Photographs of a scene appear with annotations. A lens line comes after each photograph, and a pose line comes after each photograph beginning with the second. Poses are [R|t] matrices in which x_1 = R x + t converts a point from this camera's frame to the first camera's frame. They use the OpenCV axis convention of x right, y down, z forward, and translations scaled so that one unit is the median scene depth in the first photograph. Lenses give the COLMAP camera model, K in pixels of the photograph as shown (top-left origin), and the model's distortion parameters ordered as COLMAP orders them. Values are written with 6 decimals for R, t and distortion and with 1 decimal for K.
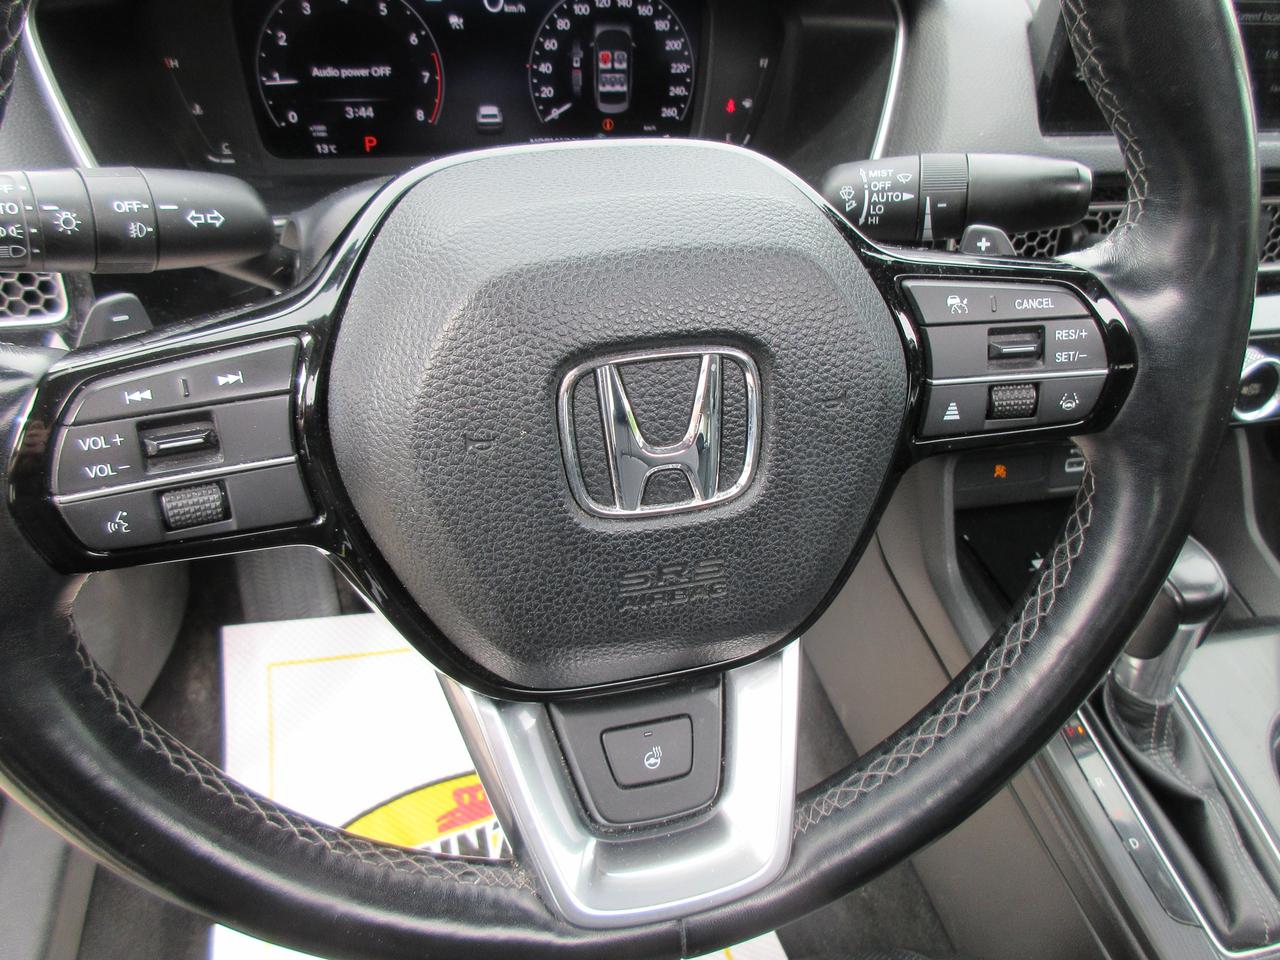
lens RADIAL K [[962.3, 0, 647.9], [0, 962.3, 503.6], [0, 0, 1]] dist [-0.013995, 0.002685]
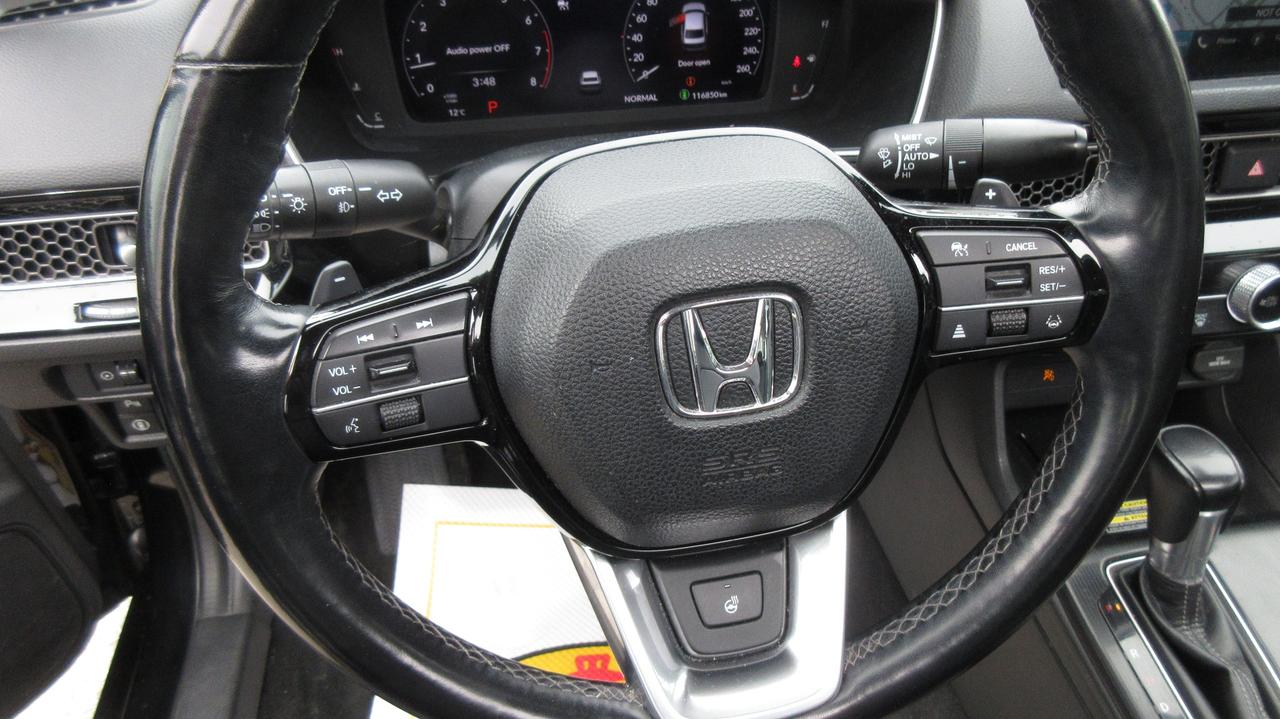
lens RADIAL K [[968.4, 0, 640.6], [0, 968.4, 384.7], [0, 0, 1]] dist [-0.041716, 0.000959]
pose [[0.994501, -0.017970, -0.103176, 0.027327], [0.015488, 0.999572, -0.024812, 0.000672], [0.103578, 0.023078, 0.994354, -0.373955]]
